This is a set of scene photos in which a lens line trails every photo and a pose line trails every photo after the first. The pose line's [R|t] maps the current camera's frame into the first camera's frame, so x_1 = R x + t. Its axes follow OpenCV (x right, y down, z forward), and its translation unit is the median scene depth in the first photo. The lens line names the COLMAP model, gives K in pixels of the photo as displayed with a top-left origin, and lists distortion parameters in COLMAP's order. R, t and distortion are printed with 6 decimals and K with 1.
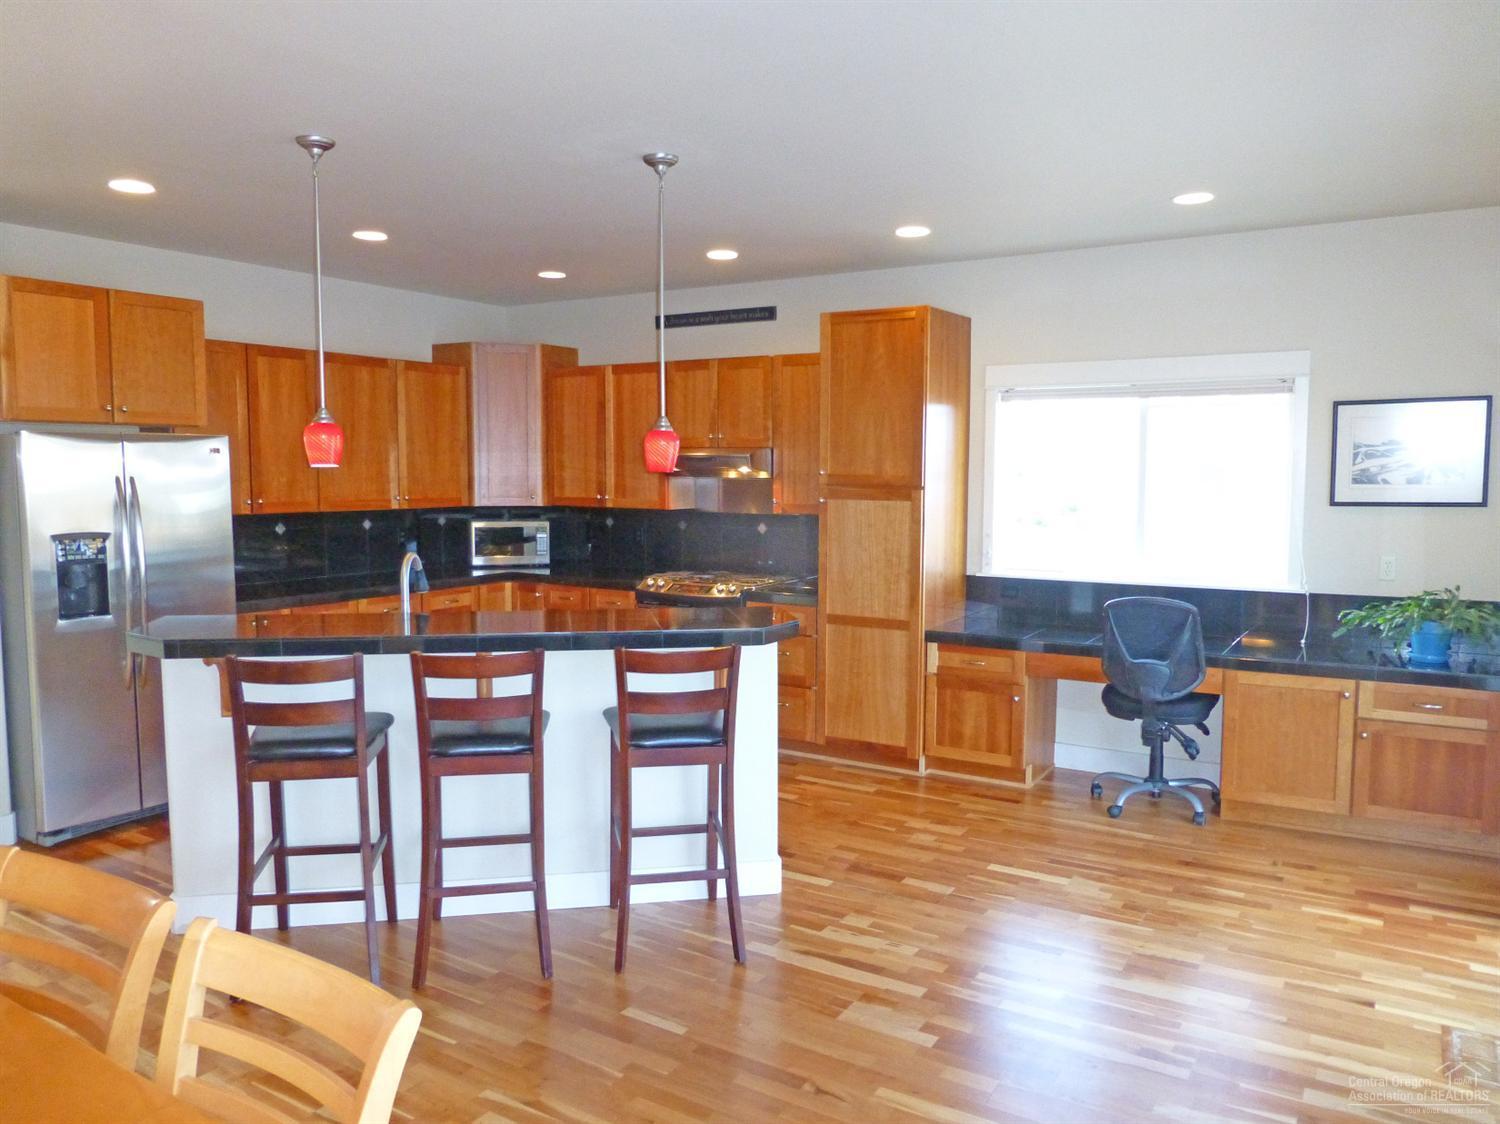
lens RADIAL K [[1095.1, 0, 747.4], [0, 1095.1, 559.3], [0, 0, 1]] dist [-0.031392, 0.015567]
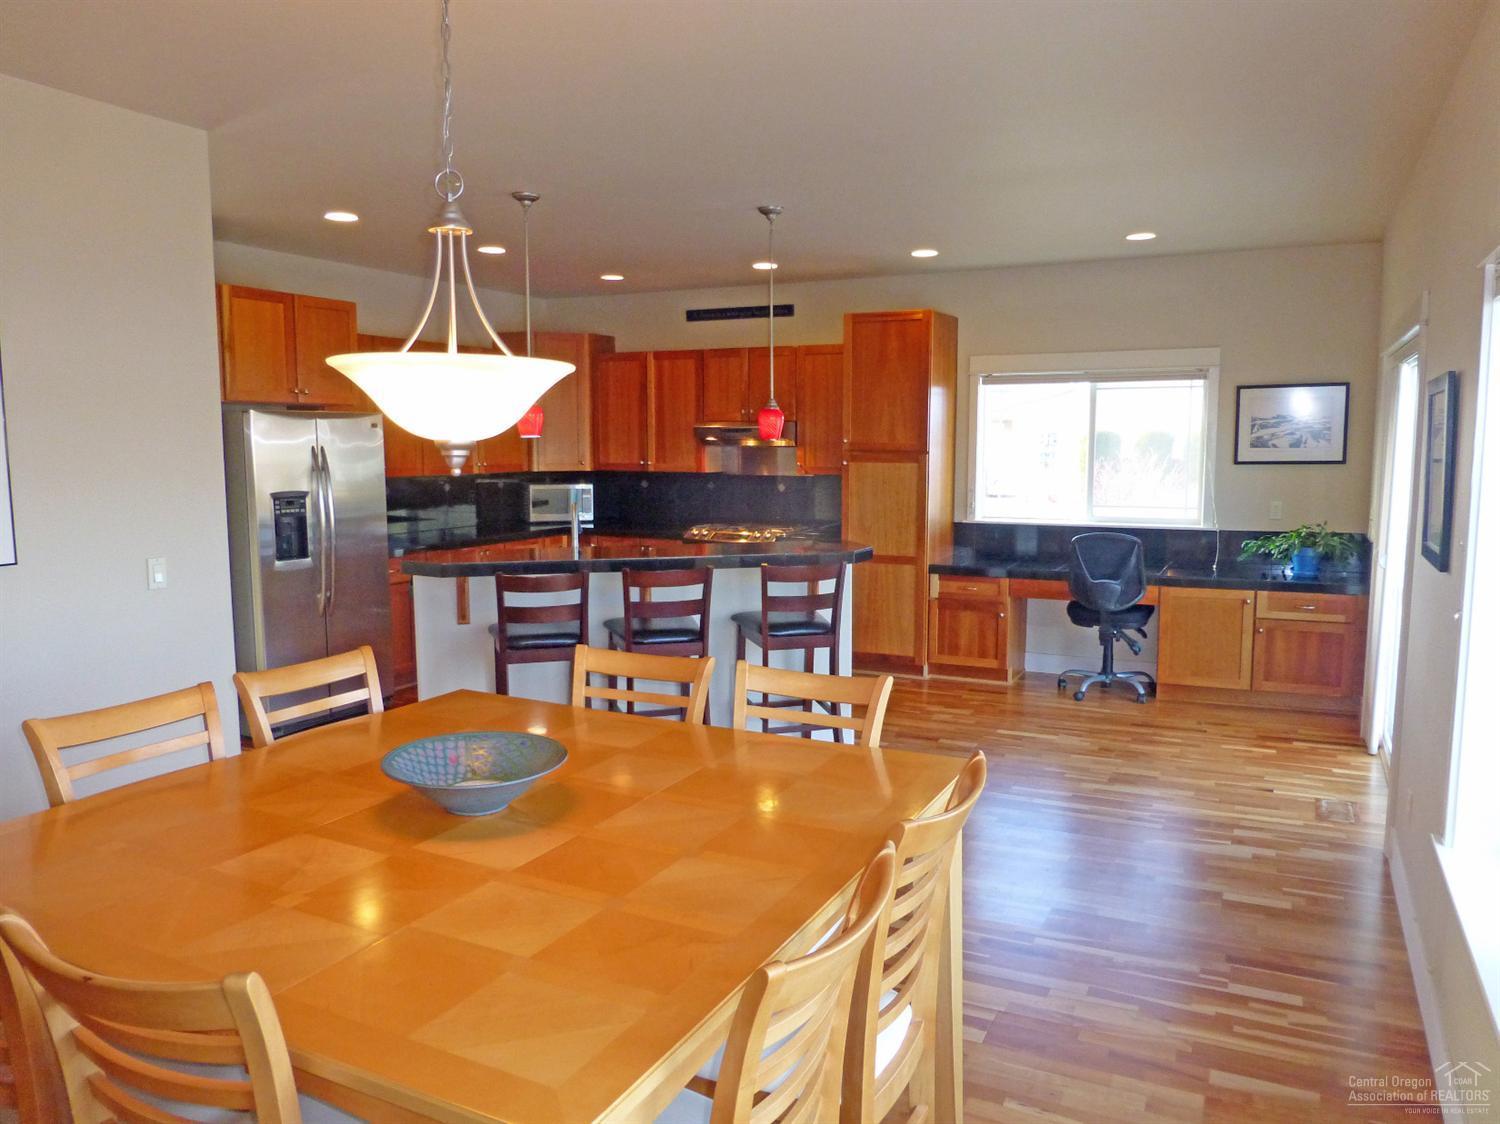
lens RADIAL K [[1102.0, 0, 746.5], [0, 1102.0, 564.3], [0, 0, 1]] dist [-0.016340, -0.003771]
pose [[0.995348, -0.015049, 0.095166, -0.189560], [0.012158, 0.999449, 0.030884, 0.024526], [-0.095578, -0.029583, 0.994982, -0.286750]]
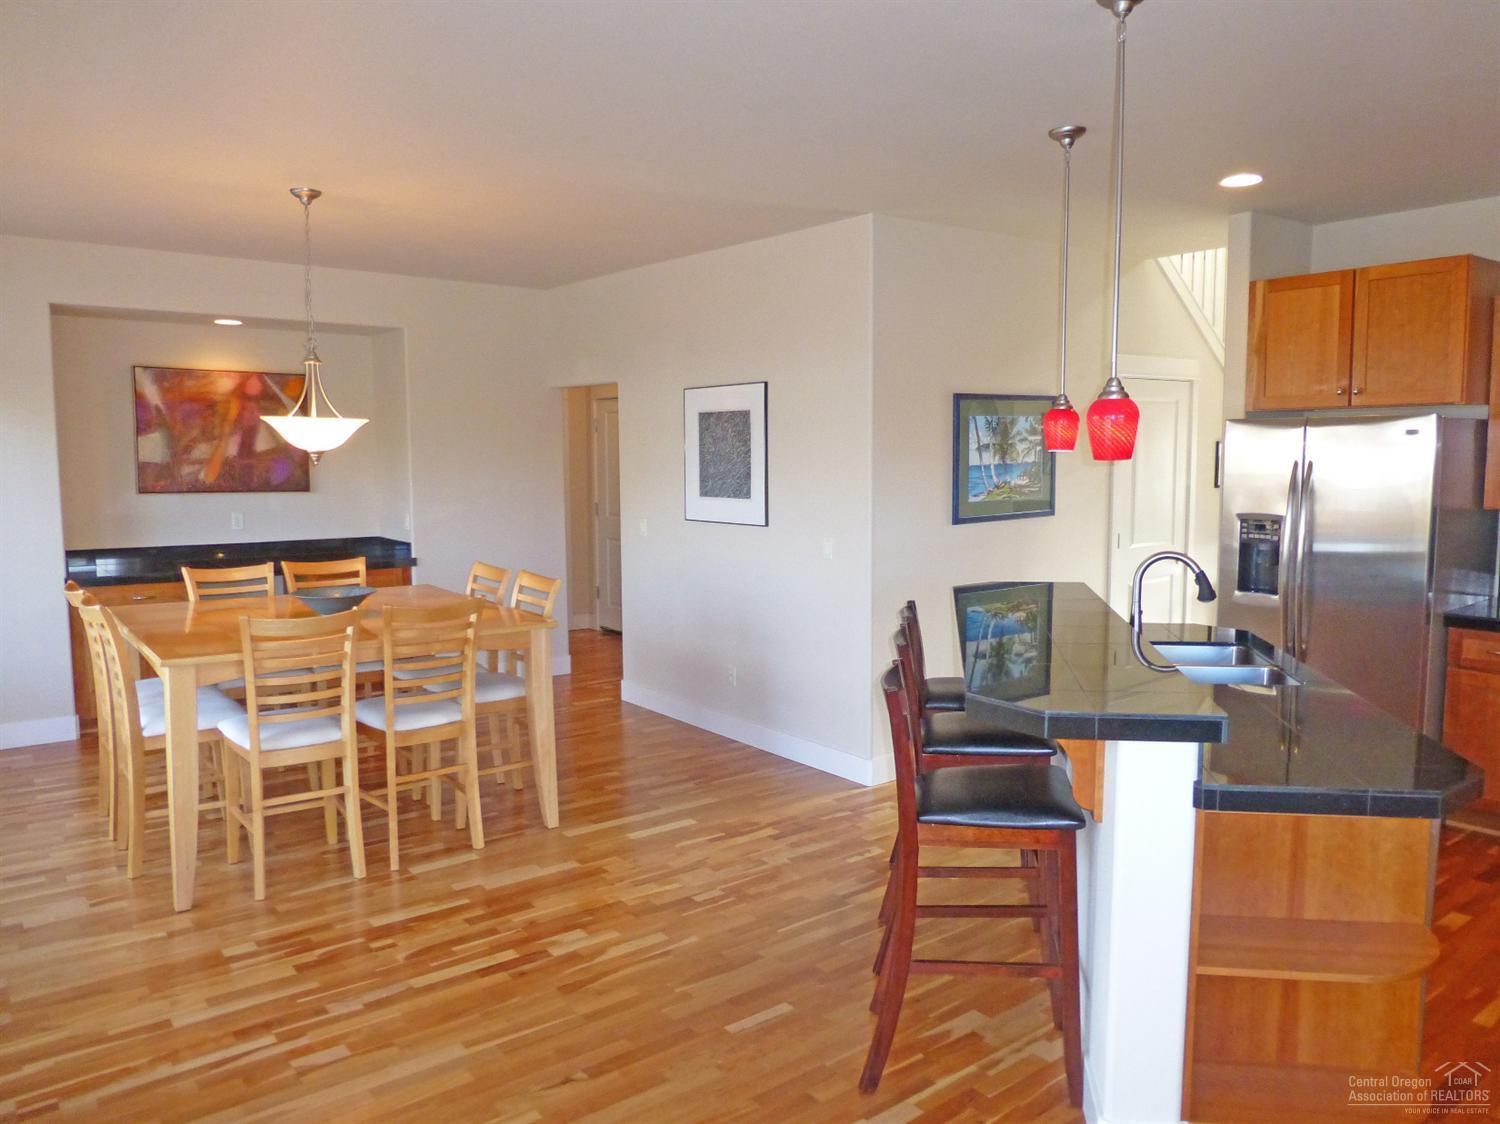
lens RADIAL K [[1082.6, 0, 776.7], [0, 1082.6, 574.7], [0, 0, 1]] dist [-0.005089, -0.000171]
pose [[-0.328610, 0.102634, -0.938873, 0.498938], [-0.069406, 0.988766, 0.132380, -0.065815], [0.941912, 0.108665, -0.317795, 0.807002]]
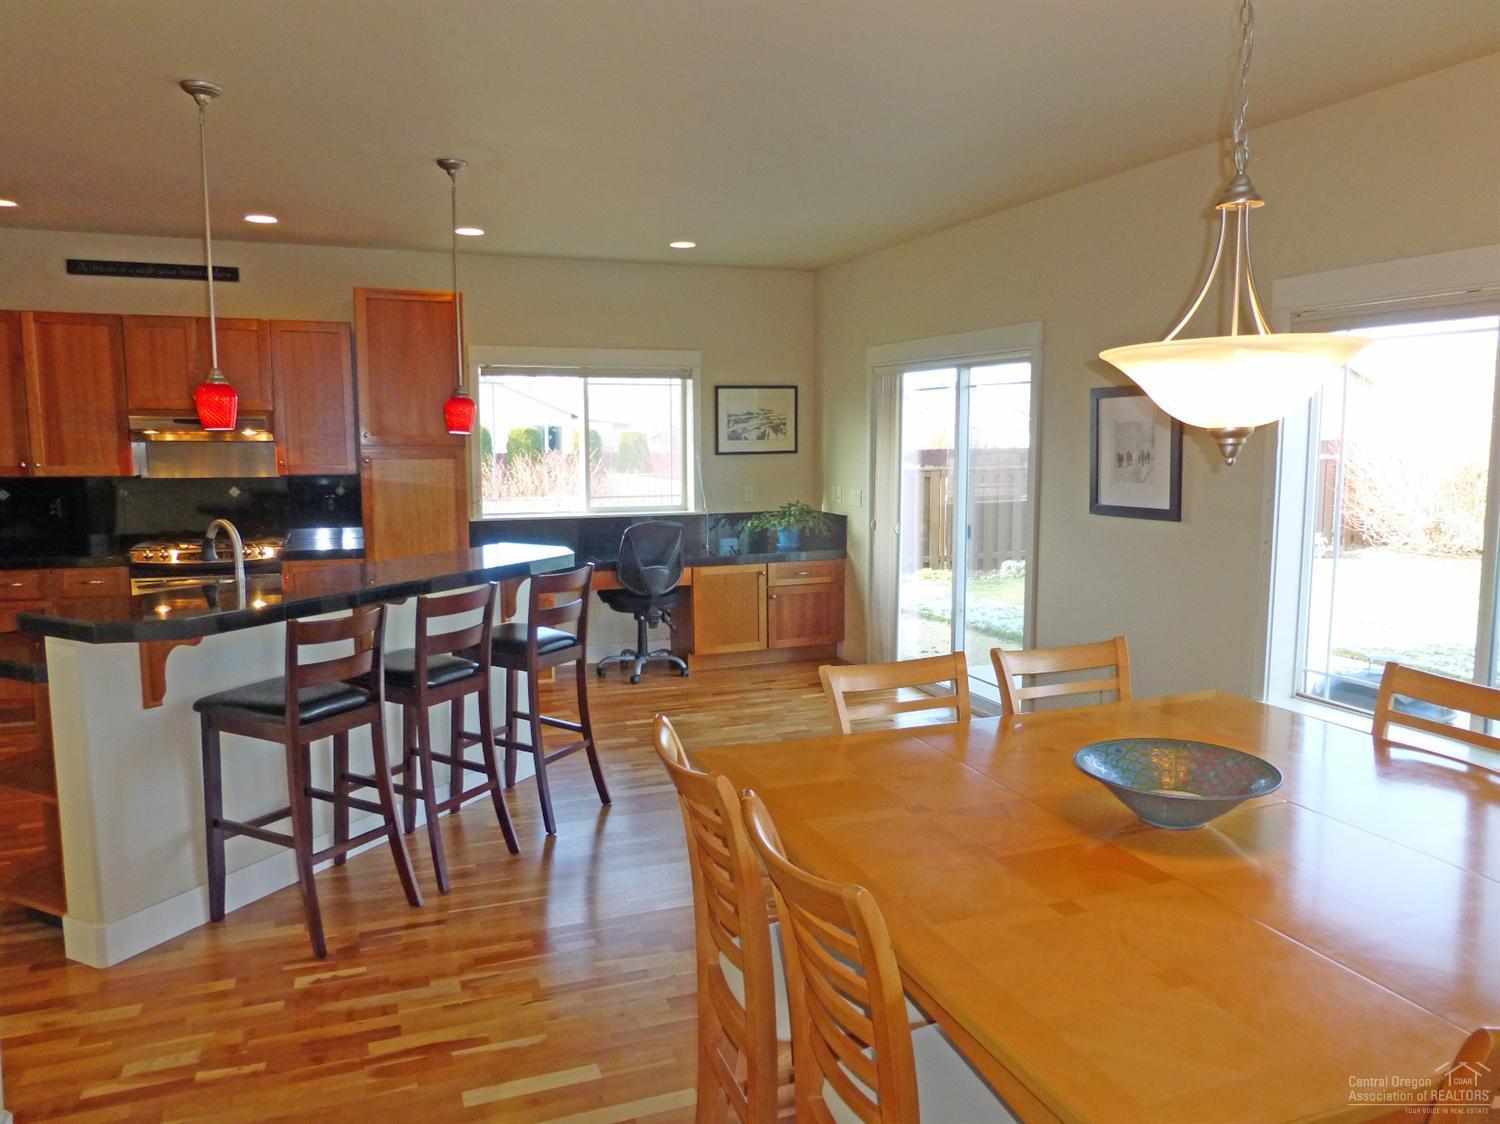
lens RADIAL K [[1107.7, 0, 756.7], [0, 1107.7, 563.9], [0, 0, 1]] dist [-0.003968, -0.002534]
pose [[0.603093, -0.095898, 0.791886, -0.662126], [0.068332, 0.995309, 0.068491, -0.000129], [-0.794739, 0.012804, 0.606816, 0.023361]]
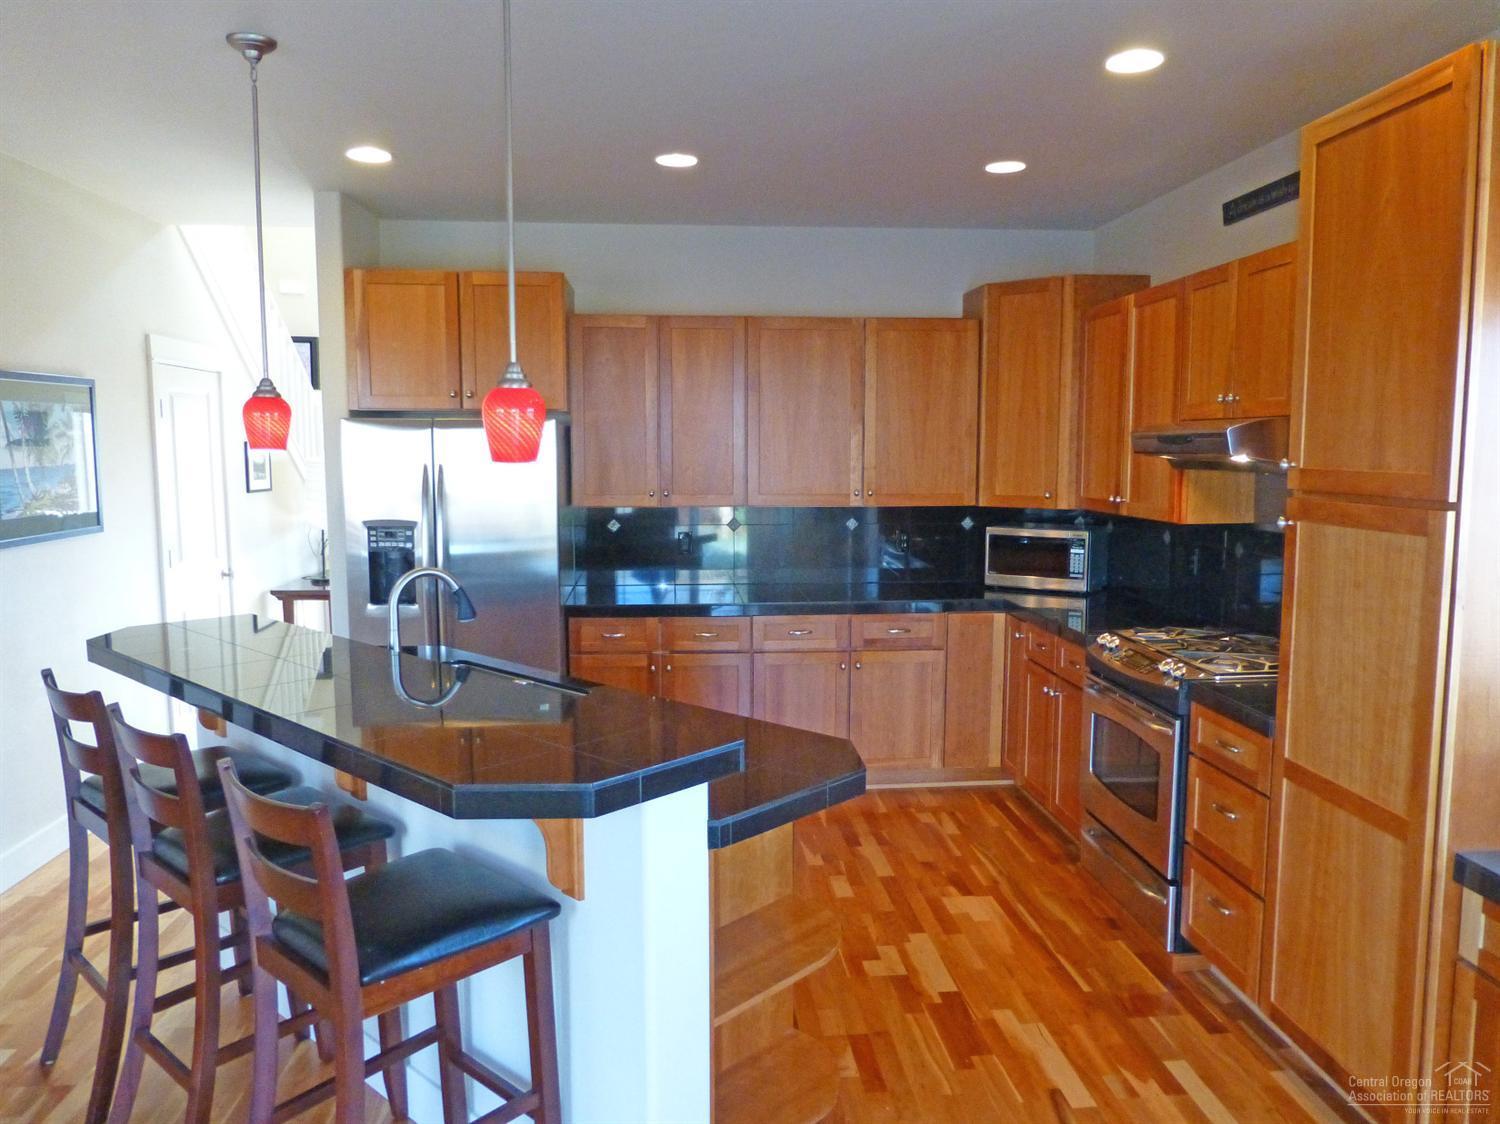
lens RADIAL K [[1087.7, 0, 752.3], [0, 1087.7, 569.4], [0, 0, 1]] dist [-0.003346, 0.002324]
pose [[0.598718, 0.083939, -0.796549, 0.352233], [-0.065509, 0.996293, 0.055748, -0.051160], [0.798276, 0.018804, 0.601998, 0.597697]]
